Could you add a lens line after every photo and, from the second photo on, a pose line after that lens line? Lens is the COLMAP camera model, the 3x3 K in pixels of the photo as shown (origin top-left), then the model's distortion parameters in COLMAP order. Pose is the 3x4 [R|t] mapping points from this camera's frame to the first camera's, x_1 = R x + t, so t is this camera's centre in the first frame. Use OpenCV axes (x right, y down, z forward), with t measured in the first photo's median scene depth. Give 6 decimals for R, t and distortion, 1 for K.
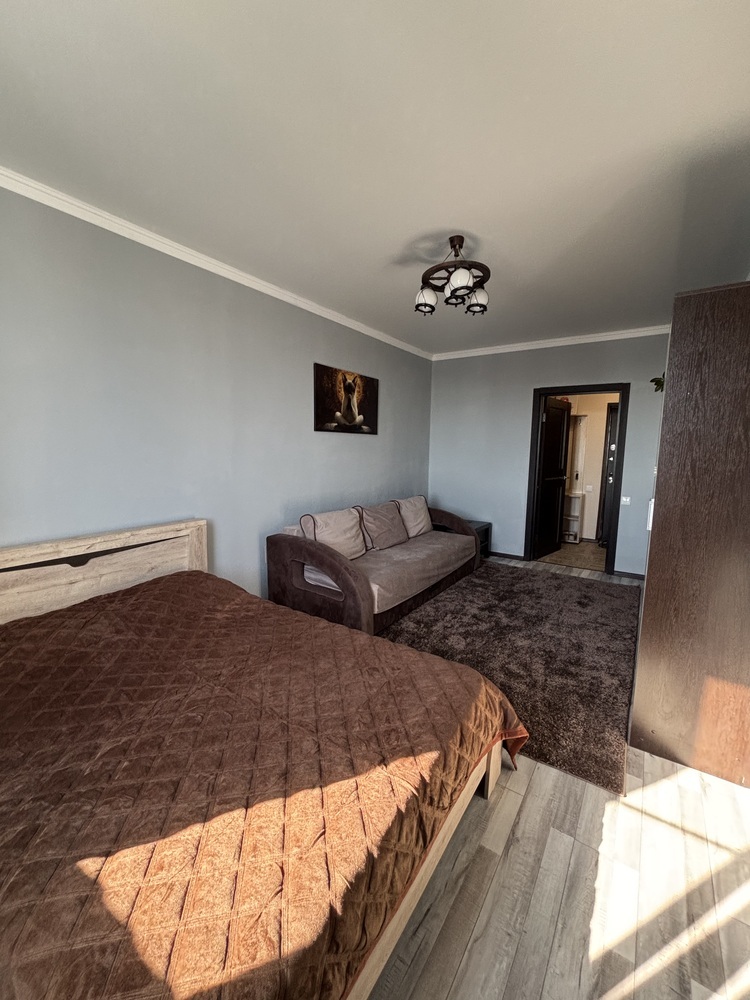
lens RADIAL K [[403.3, 0, 377.6], [0, 403.3, 501.3], [0, 0, 1]] dist [0.000987, -0.000031]
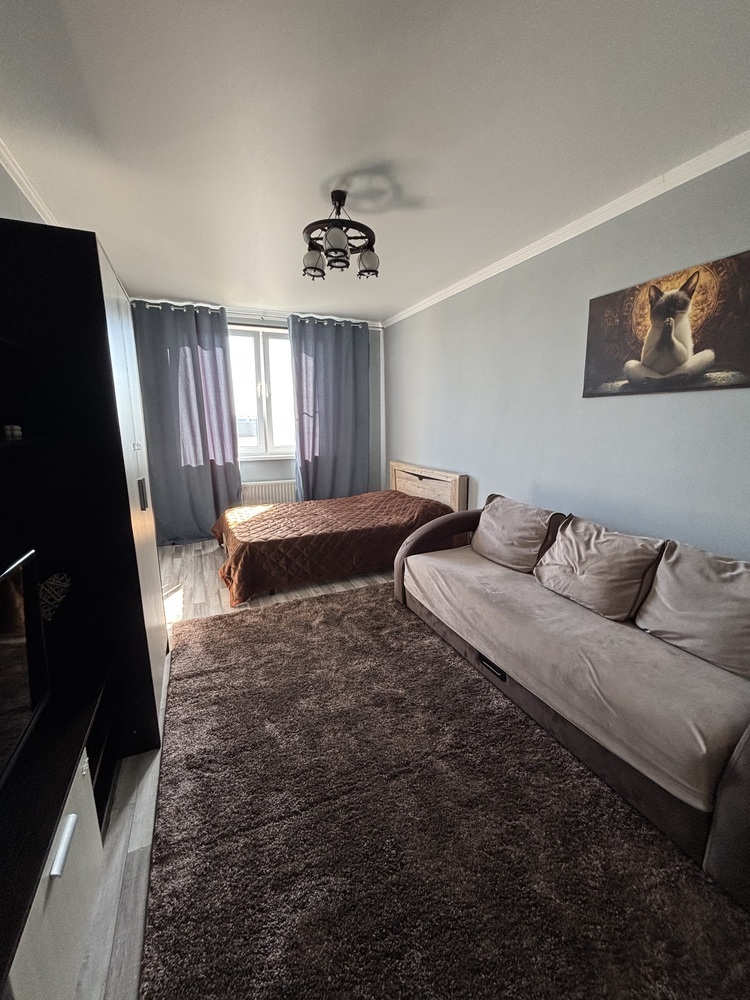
lens RADIAL K [[403.3, 0, 377.0], [0, 403.3, 500.6], [0, 0, 1]] dist [0.000987, -0.000031]
pose [[-0.528258, 0.152218, -0.835328, 0.626726], [-0.115452, 0.961786, 0.248273, -0.127440], [0.841198, 0.227592, -0.490497, 1.023156]]
